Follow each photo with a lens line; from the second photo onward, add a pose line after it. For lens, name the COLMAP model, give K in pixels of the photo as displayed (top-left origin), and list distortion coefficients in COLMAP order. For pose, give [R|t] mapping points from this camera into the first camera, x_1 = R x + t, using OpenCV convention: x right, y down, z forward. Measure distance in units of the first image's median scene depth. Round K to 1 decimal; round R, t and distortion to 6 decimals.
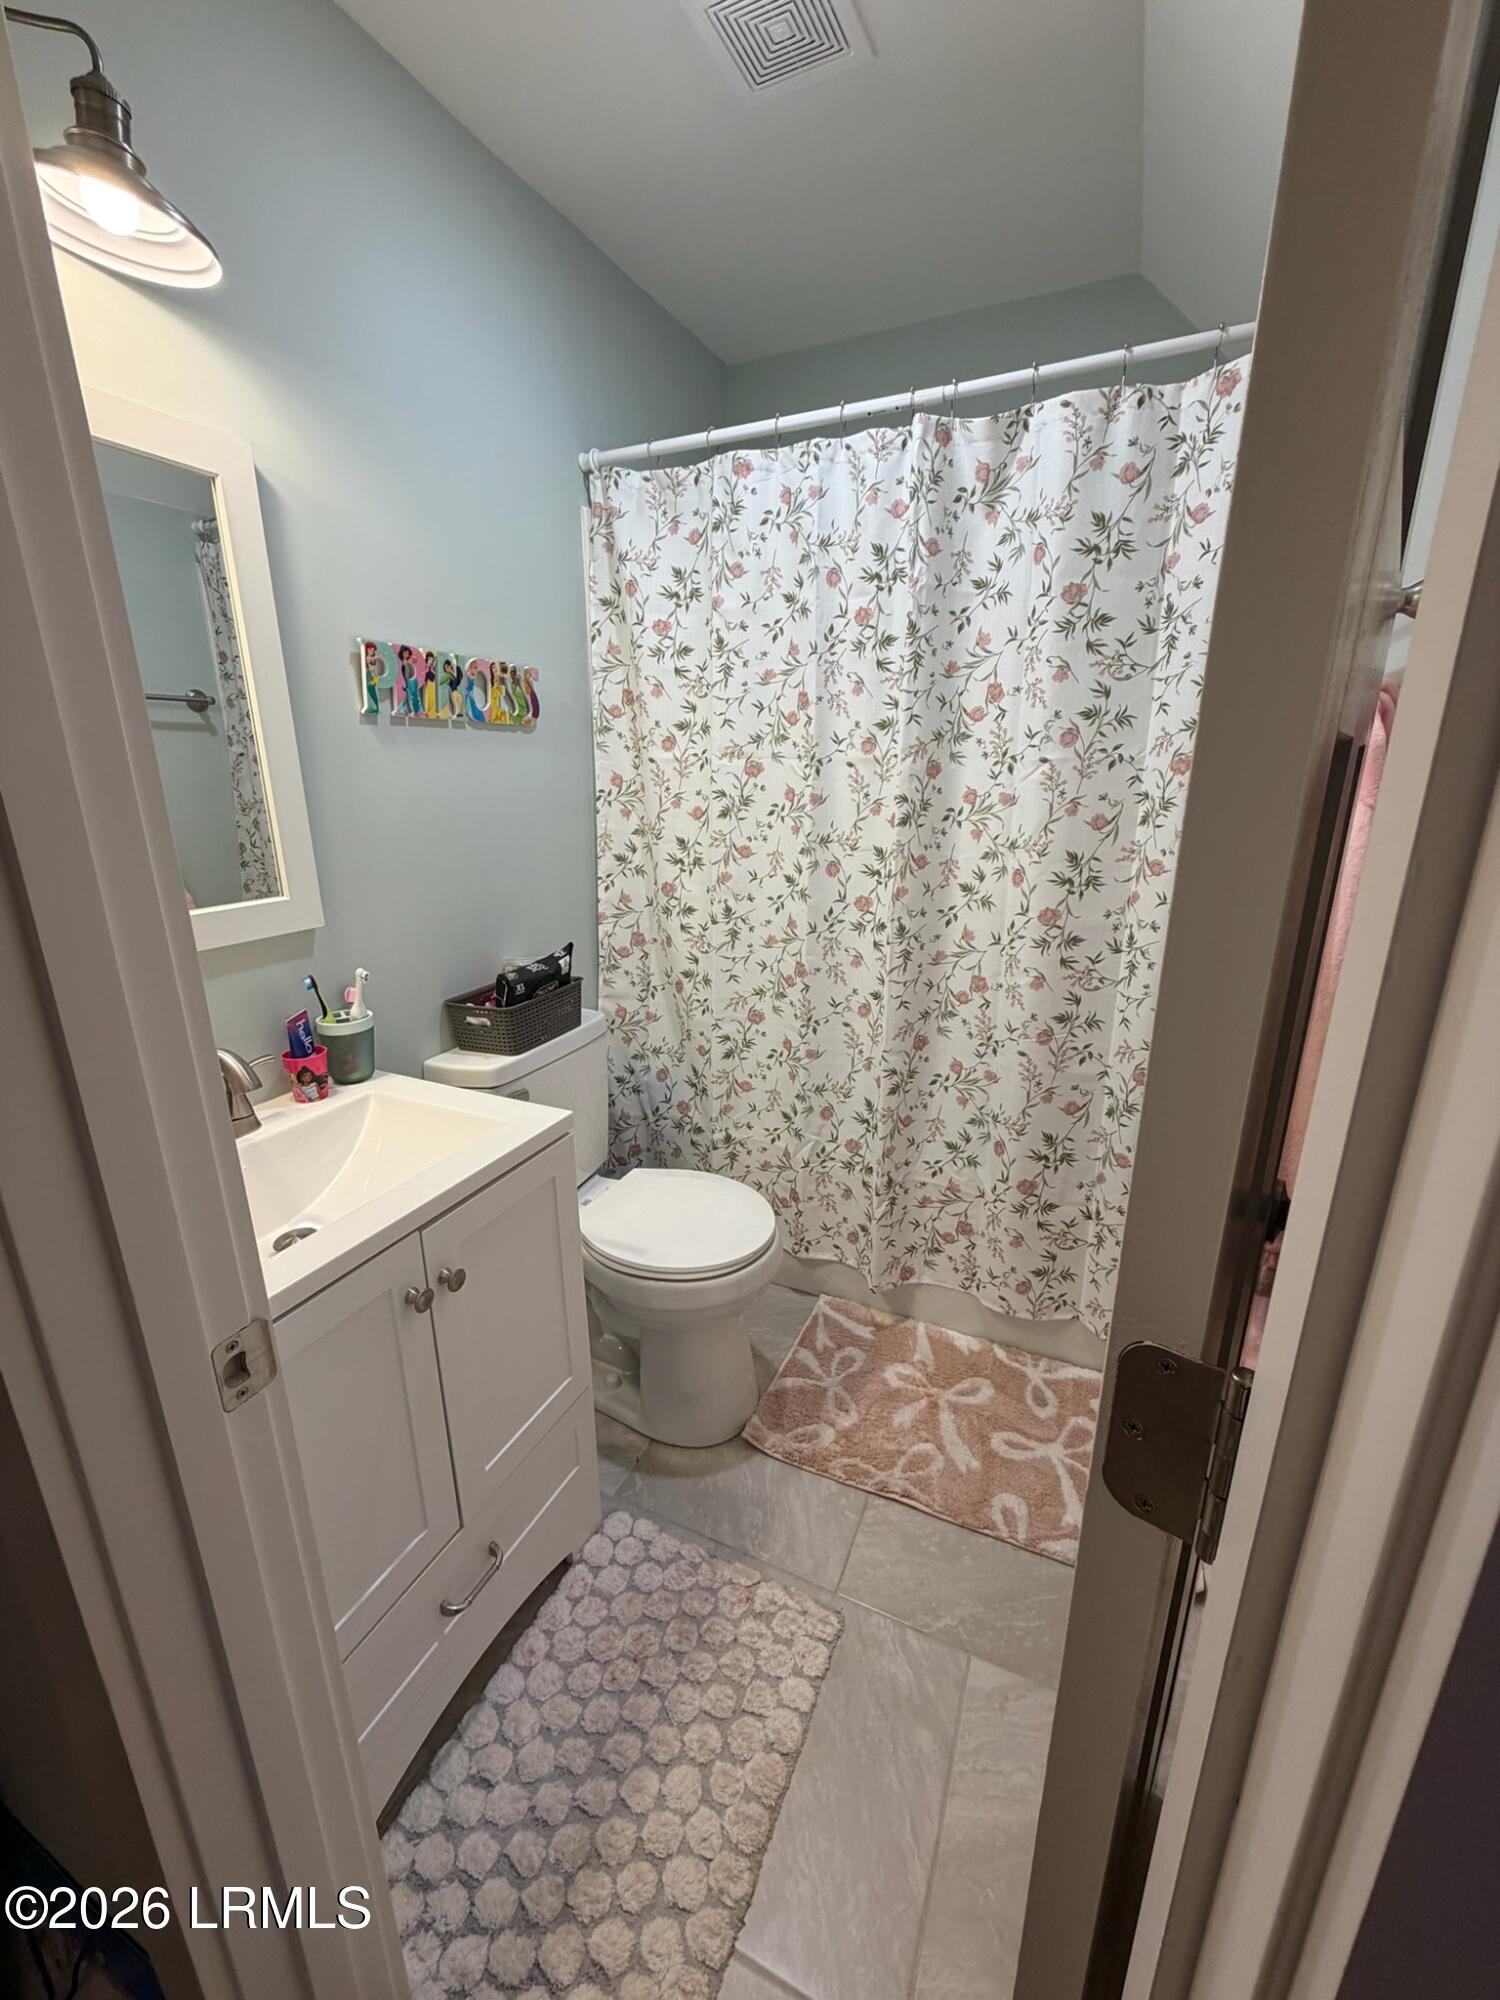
lens RADIAL K [[800.1, 0, 749.3], [0, 800.1, 998.4], [0, 0, 1]] dist [0.000096, 0.000003]
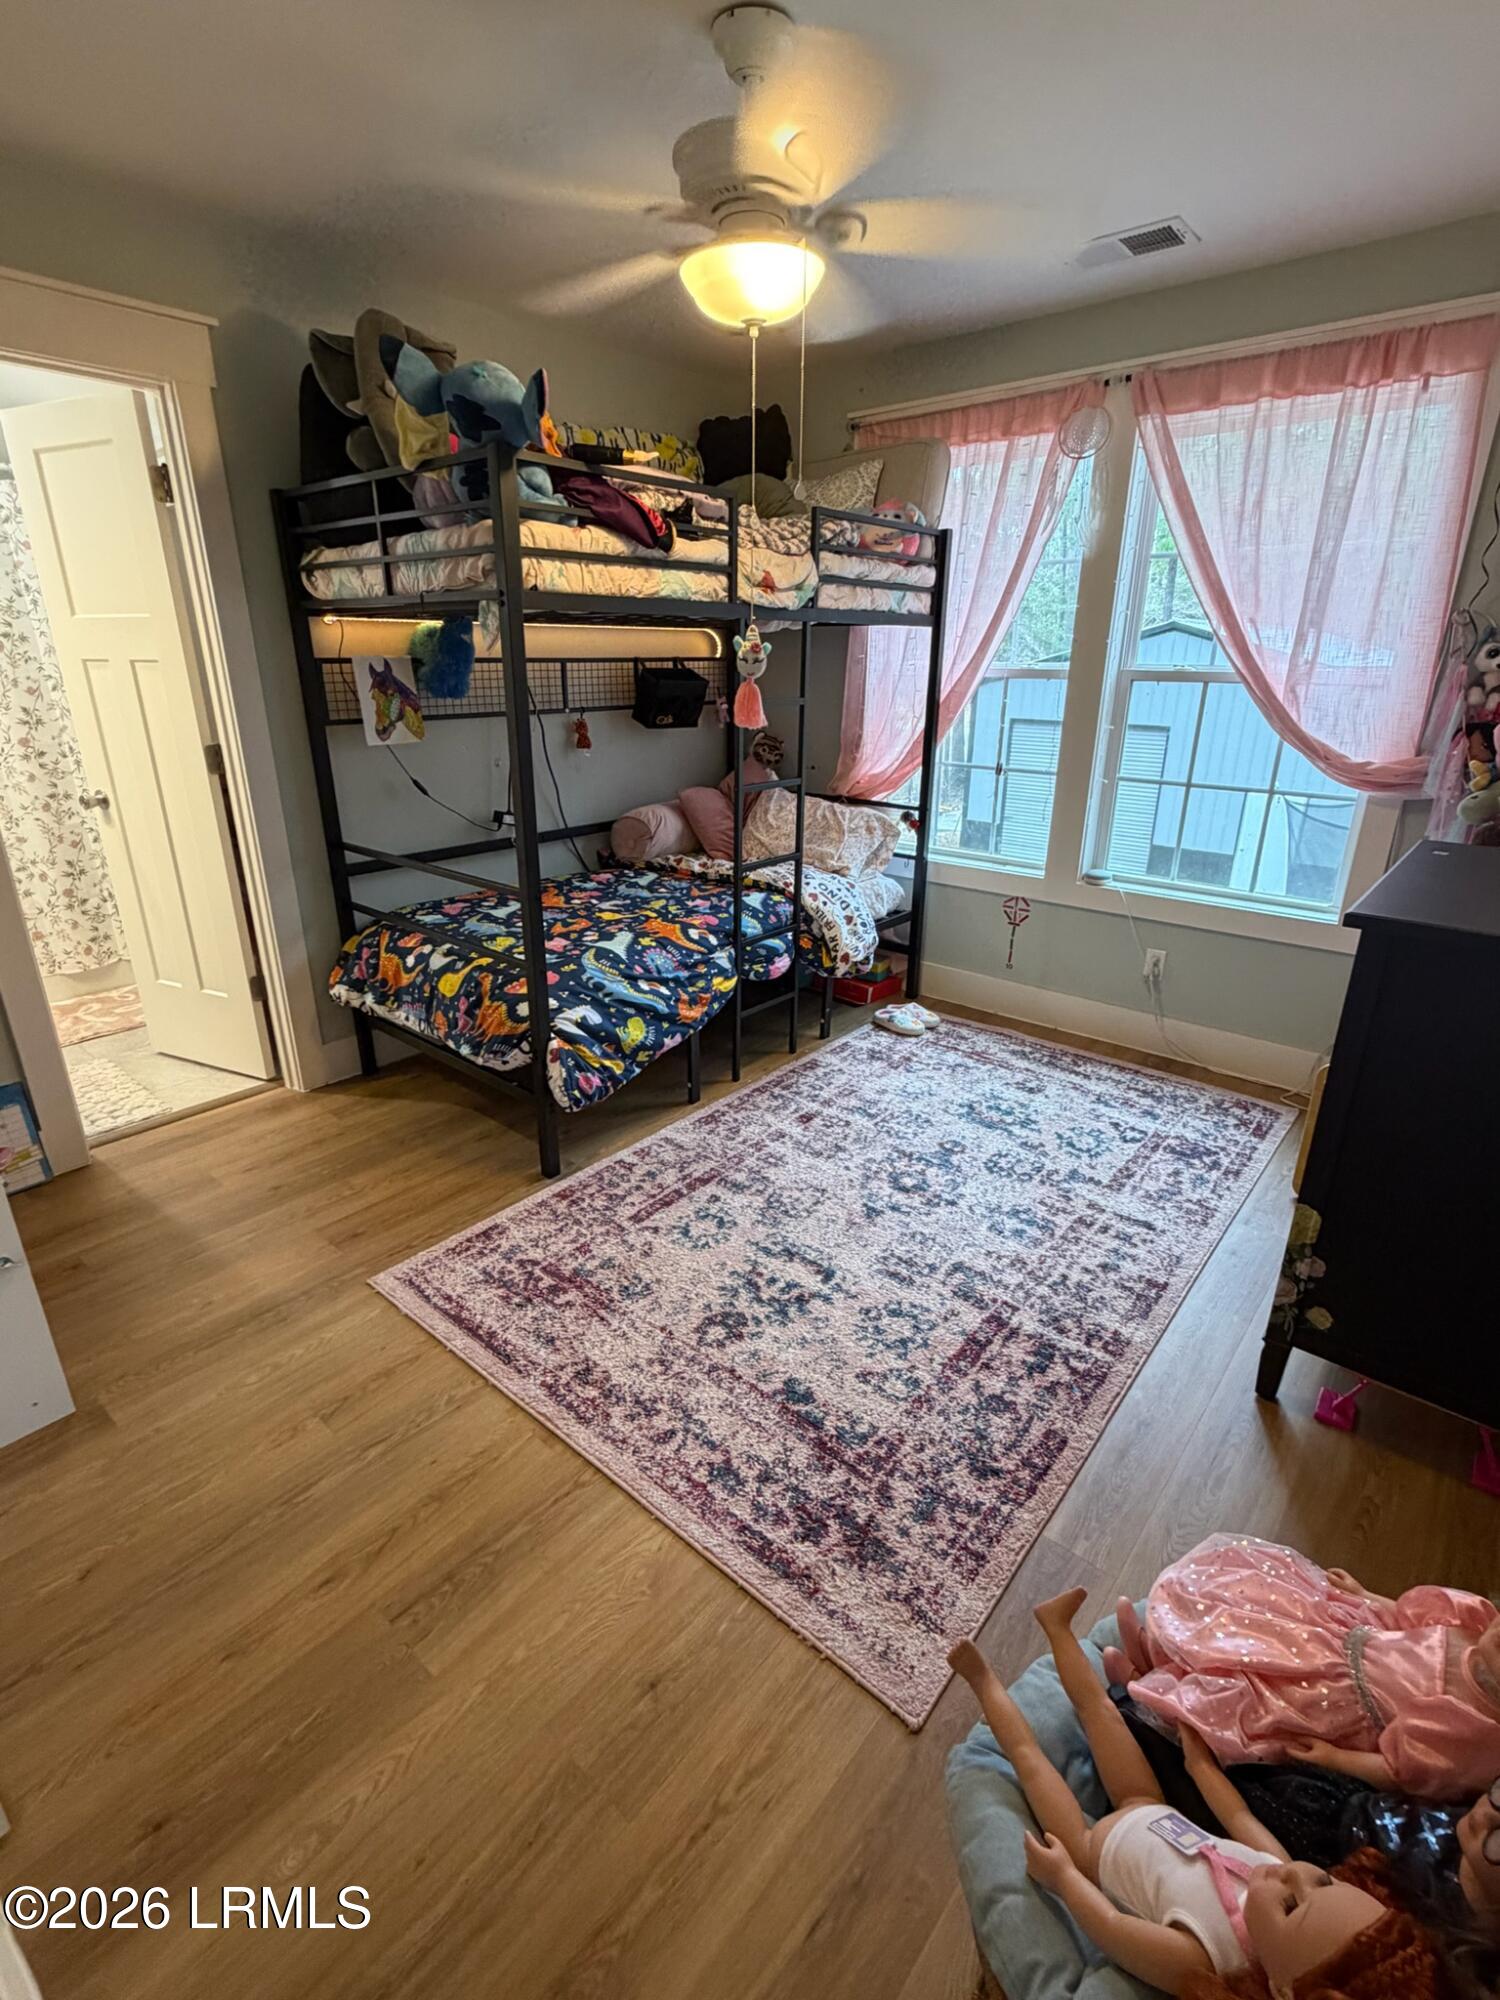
lens RADIAL K [[926.9, 0, 750.9], [0, 926.9, 999.8], [0, 0, 1]] dist [-0.000180, 0.000014]
pose [[0.272059, -0.330468, 0.903756, -1.309801], [0.267169, 0.928197, 0.258979, 0.347342], [-0.924448, 0.170998, 0.340816, -1.214573]]
